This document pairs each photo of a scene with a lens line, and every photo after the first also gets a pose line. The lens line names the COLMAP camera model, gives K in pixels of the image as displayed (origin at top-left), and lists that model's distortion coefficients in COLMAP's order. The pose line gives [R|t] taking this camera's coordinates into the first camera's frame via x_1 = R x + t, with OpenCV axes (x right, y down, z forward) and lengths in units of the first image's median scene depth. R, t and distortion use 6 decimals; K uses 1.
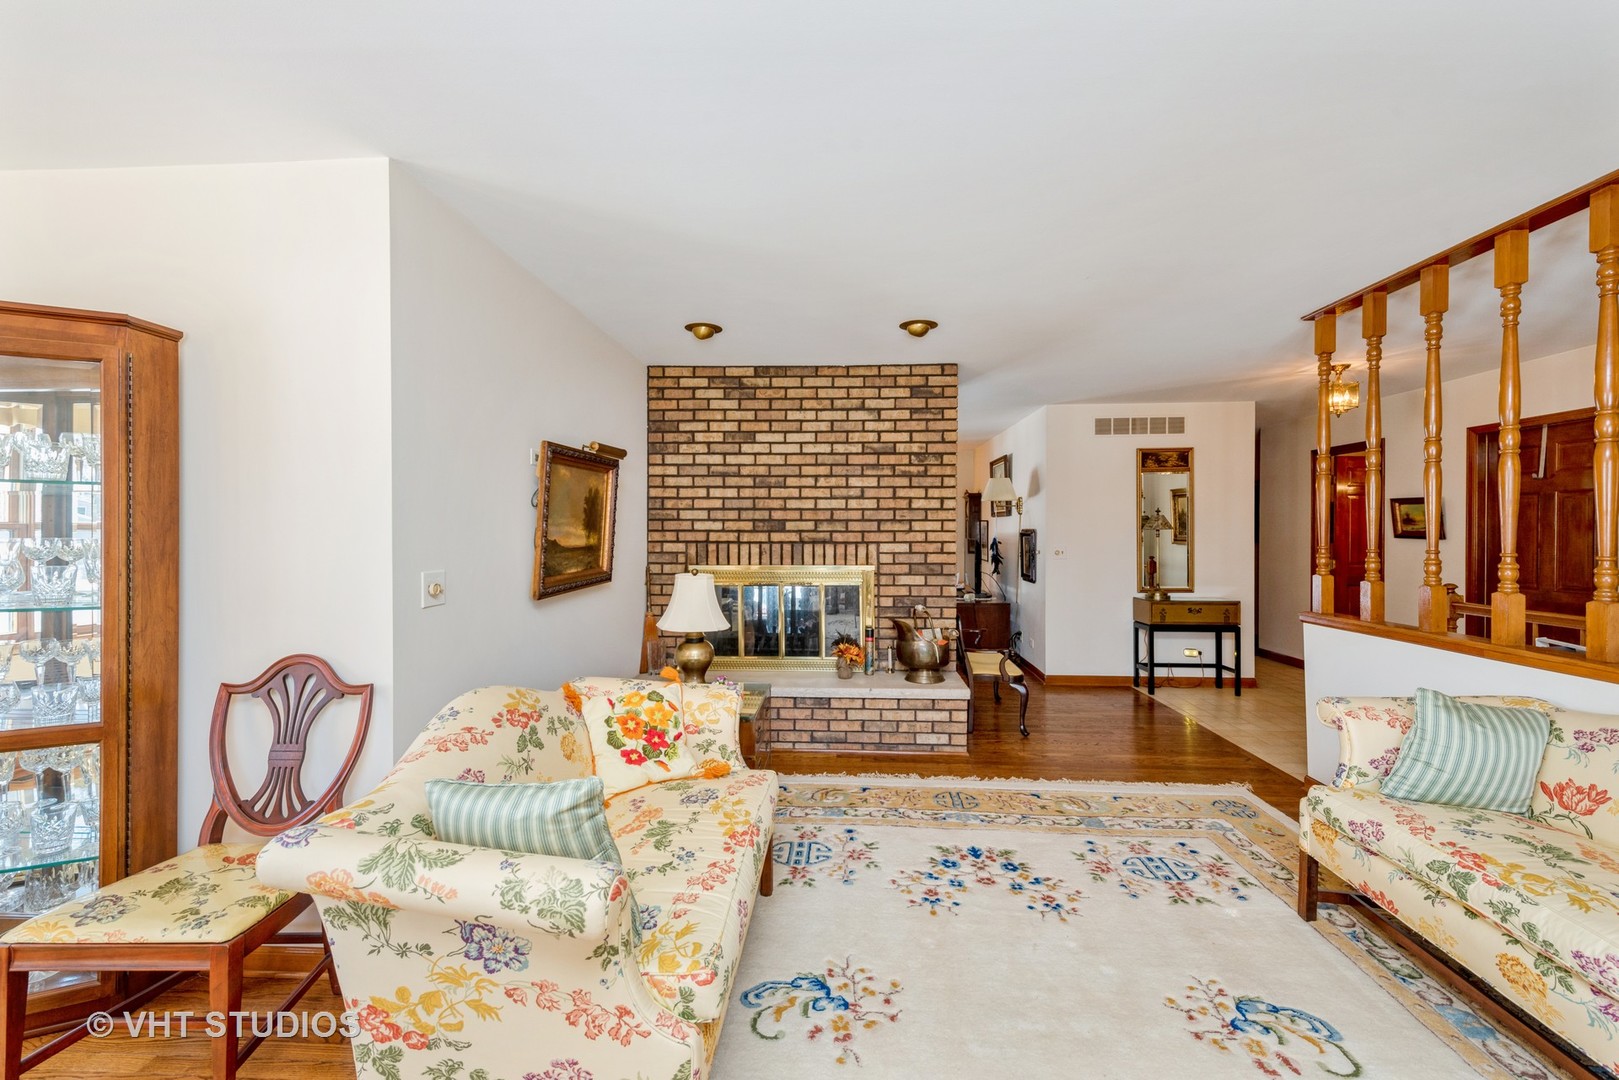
lens RADIAL K [[654.8, 0, 807.4], [0, 654.8, 532.3], [0, 0, 1]] dist [0.014763, -0.002752]
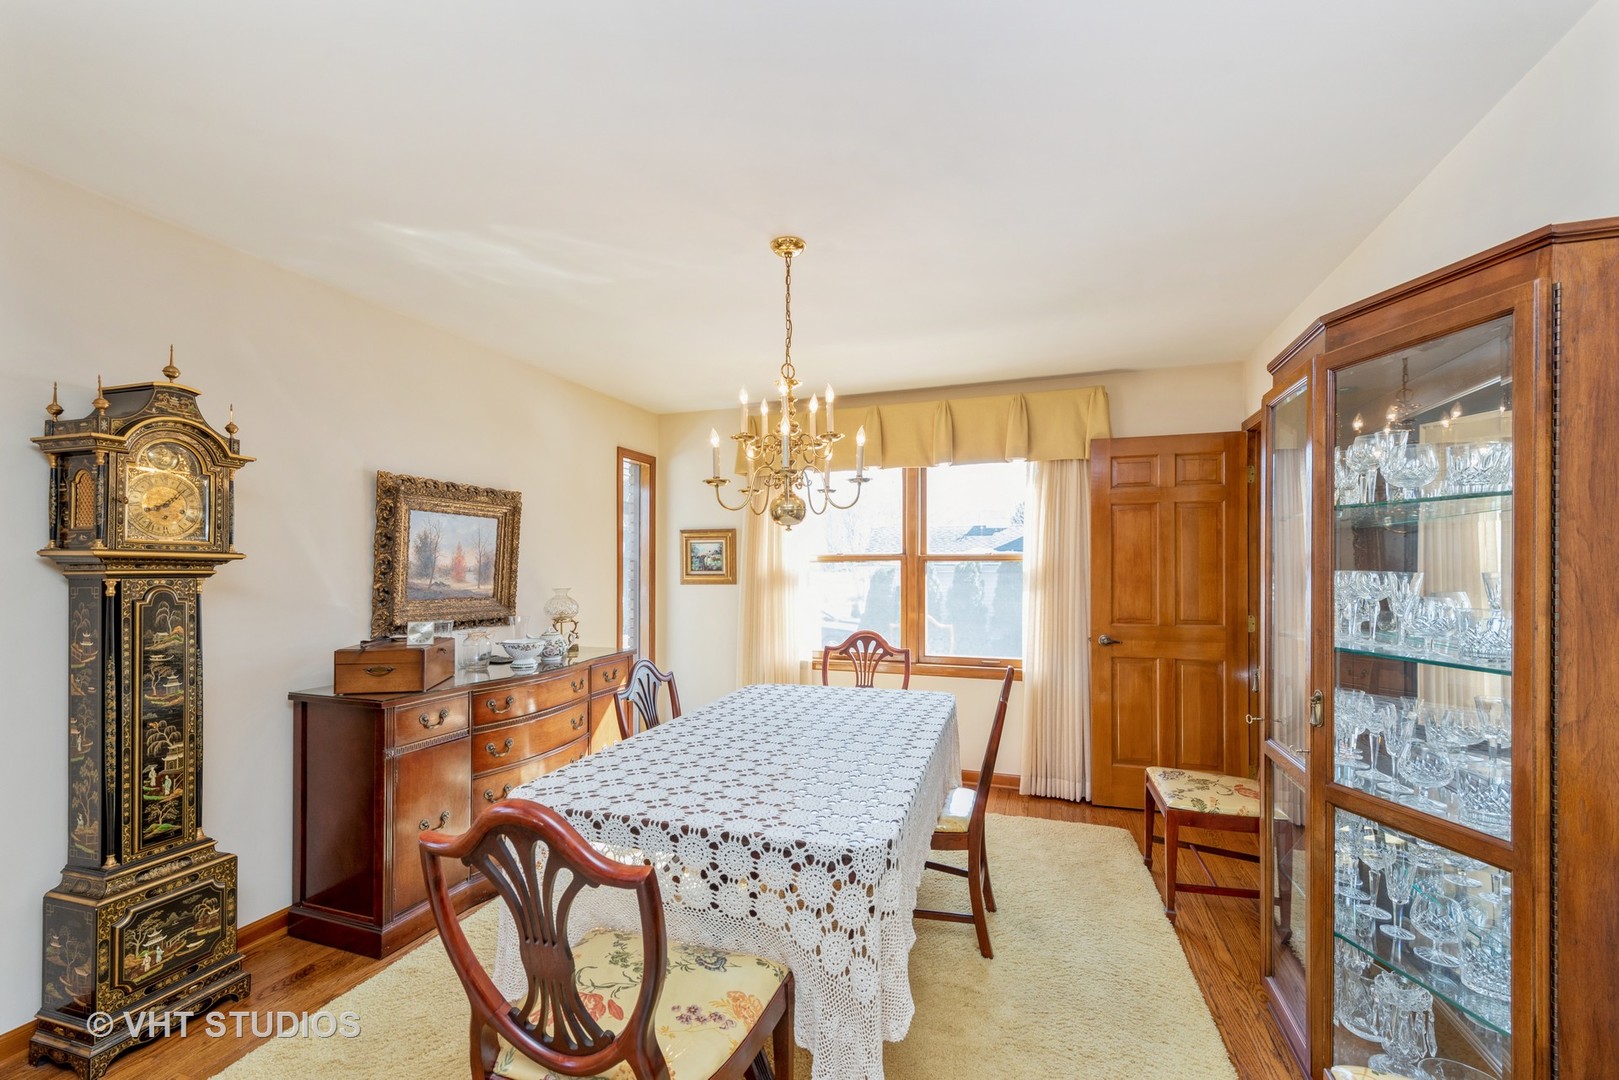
lens RADIAL K [[676.9, 0, 812.4], [0, 676.9, 563.3], [0, 0, 1]] dist [0.001113, -0.000026]
pose [[-0.262286, -0.004179, -0.964981, -0.095023], [0.001421, 0.999988, -0.004717, 0.001008], [0.964989, -0.002608, -0.262277, 0.223486]]
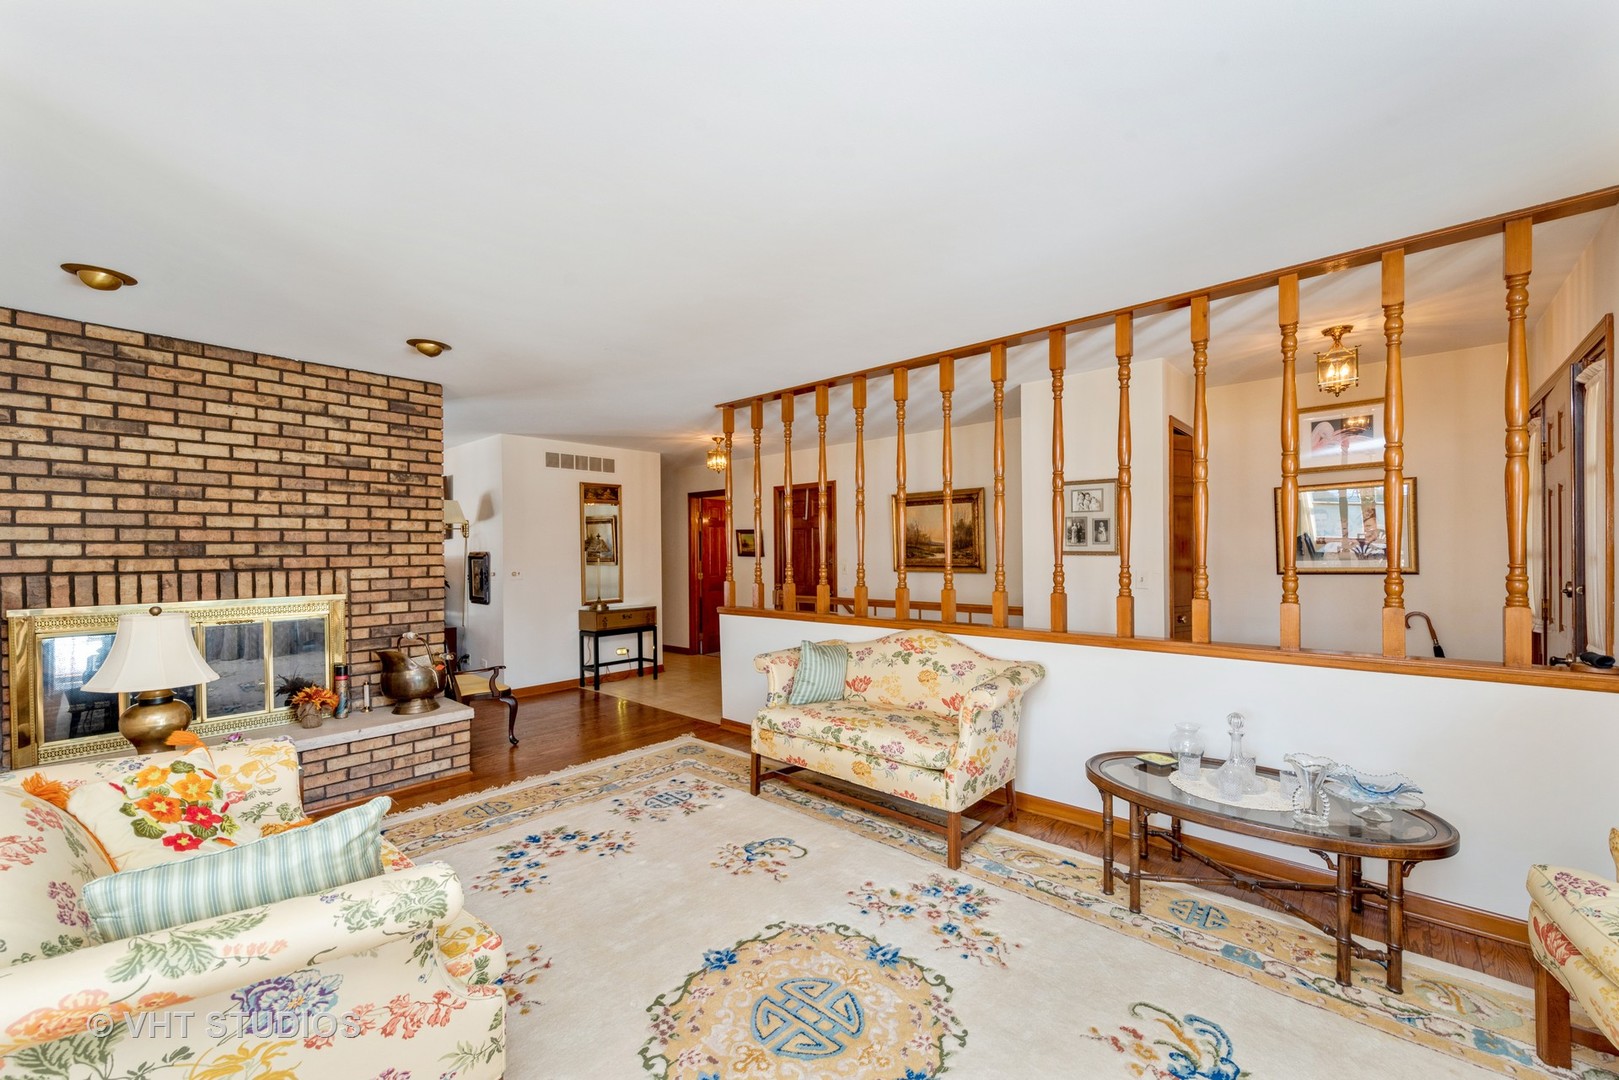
lens RADIAL K [[654.8, 0, 801.9], [0, 654.8, 555.4], [0, 0, 1]] dist [0.014763, -0.002752]
pose [[0.626232, -0.010896, 0.779561, -0.226932], [0.011220, 0.999925, 0.004962, 0.000962], [-0.779556, 0.005639, 0.626307, -0.044631]]
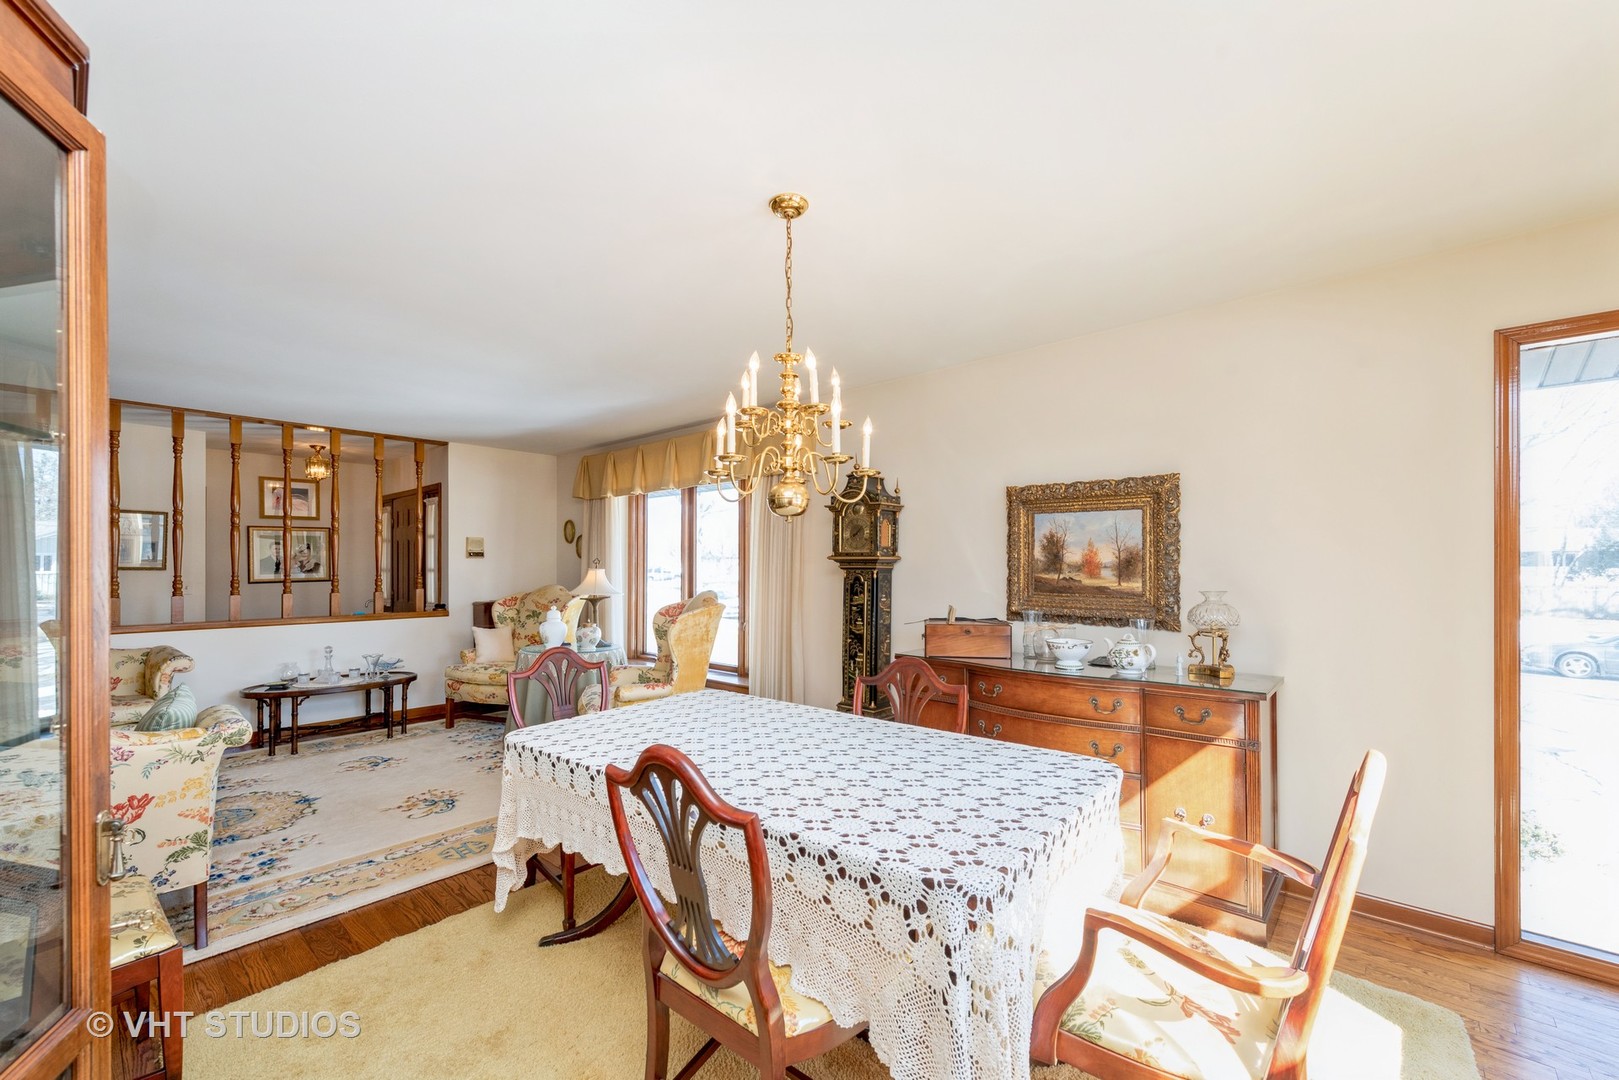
lens RADIAL K [[654.8, 0, 808.3], [0, 654.8, 570.8], [0, 0, 1]] dist [0.014763, -0.002752]
pose [[-0.778133, -0.001025, 0.628099, -0.996647], [-0.000601, 0.999999, 0.000887, 0.009948], [-0.628099, 0.000313, -0.778133, 0.434461]]
